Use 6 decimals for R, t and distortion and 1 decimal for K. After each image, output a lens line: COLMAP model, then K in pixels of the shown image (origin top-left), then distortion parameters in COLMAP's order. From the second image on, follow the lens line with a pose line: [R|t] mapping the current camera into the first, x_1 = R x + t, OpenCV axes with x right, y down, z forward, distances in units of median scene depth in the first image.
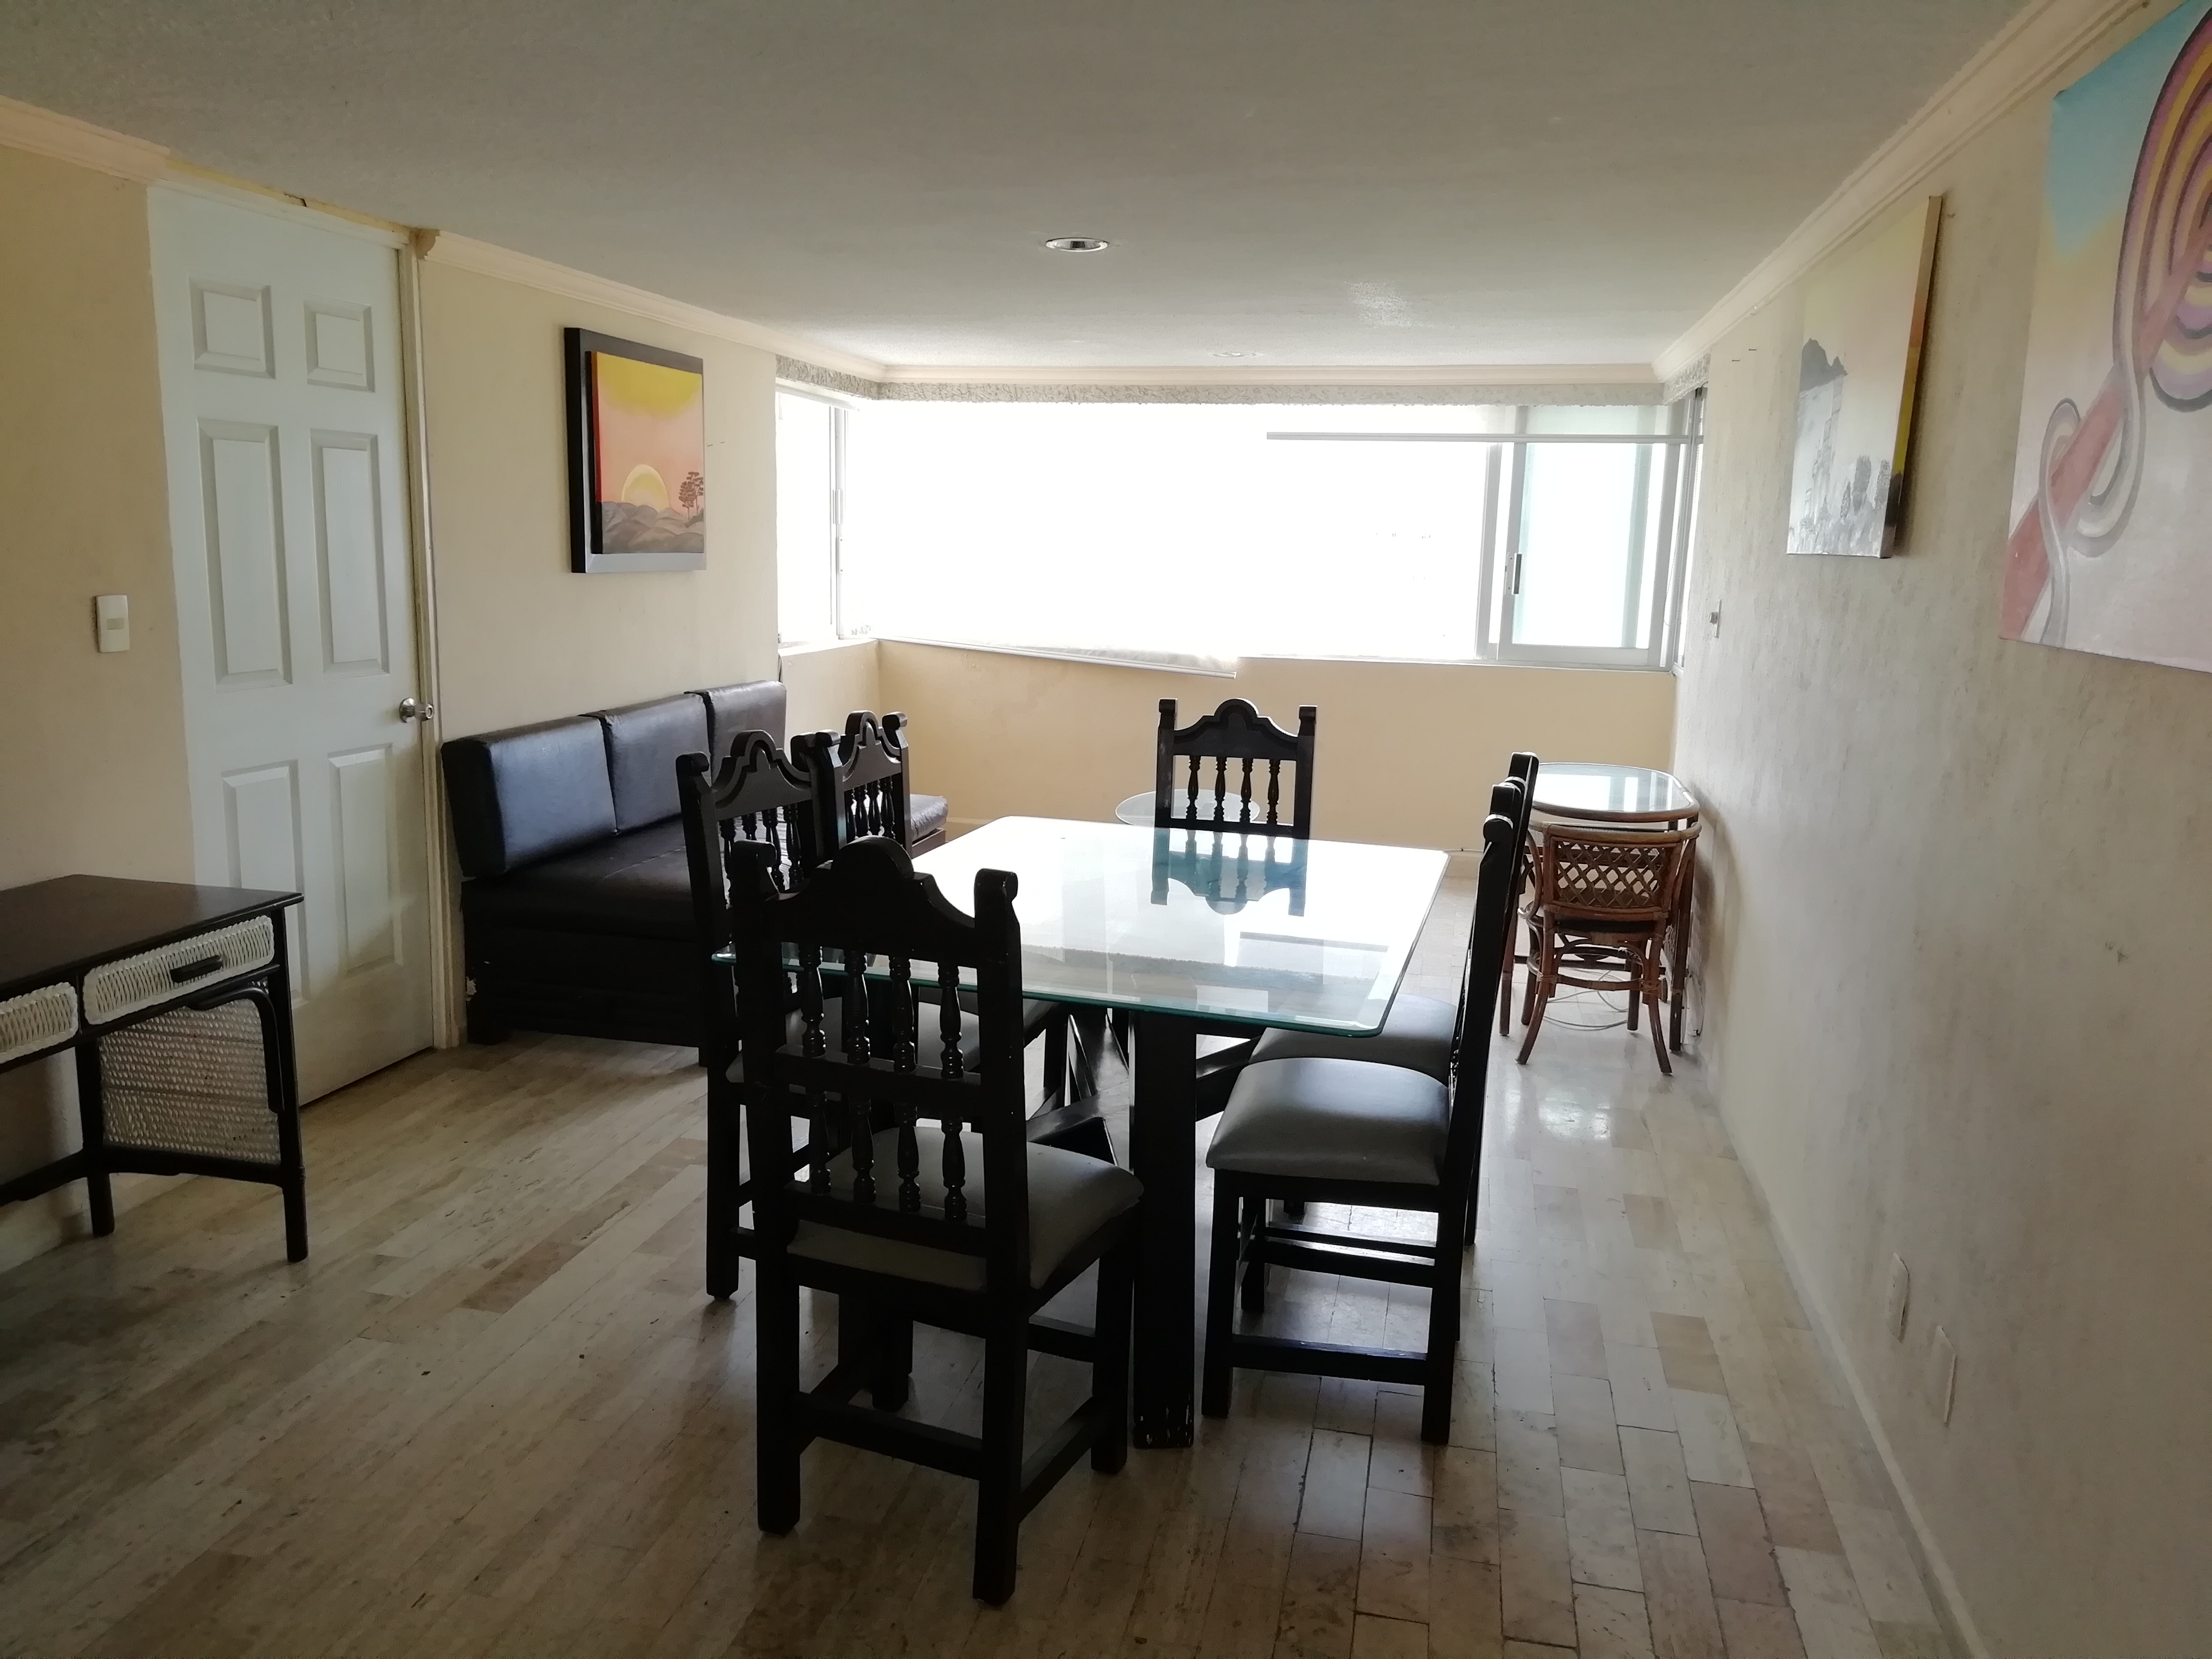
lens RADIAL K [[1632.6, 0, 1096.1], [0, 1632.6, 828.1], [0, 0, 1]] dist [0.034089, -0.005013]
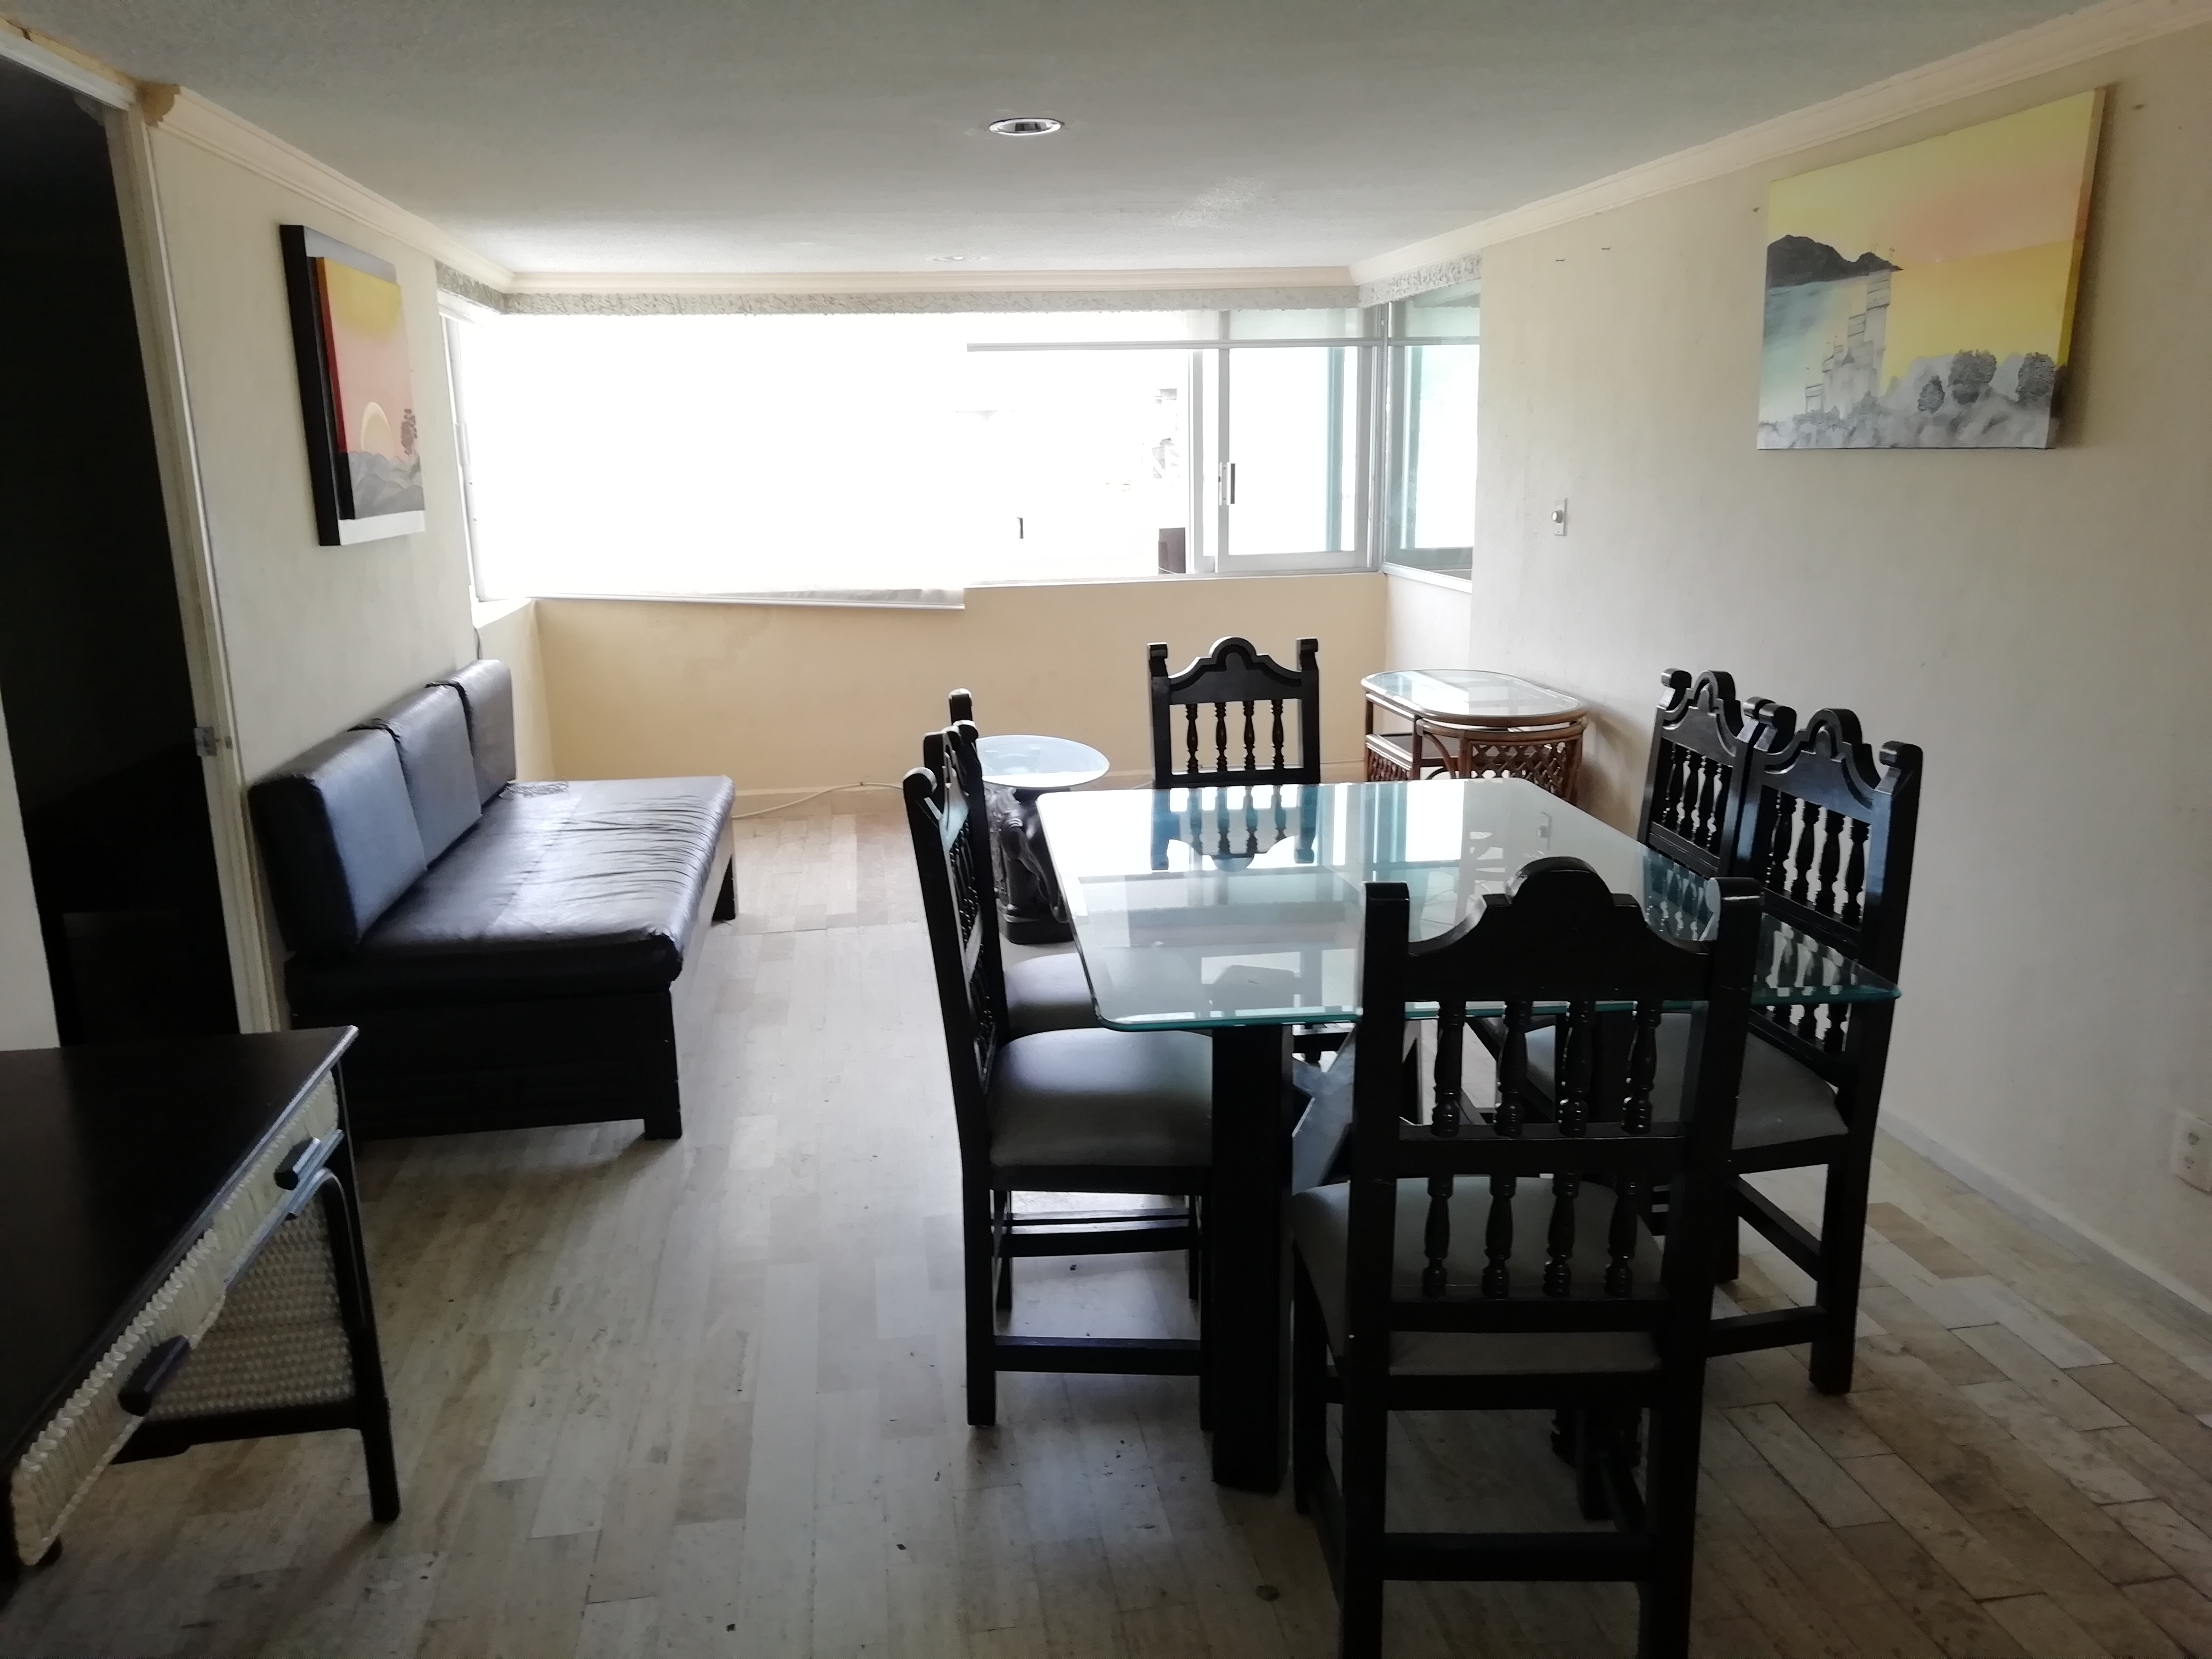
lens RADIAL K [[1632.6, 0, 1096.1], [0, 1632.6, 828.1], [0, 0, 1]] dist [0.034089, -0.005013]
pose [[0.928677, -0.127234, 0.348382, -0.261150], [0.109226, 0.991482, 0.070940, -0.038102], [-0.354440, -0.027828, 0.934665, 0.136373]]
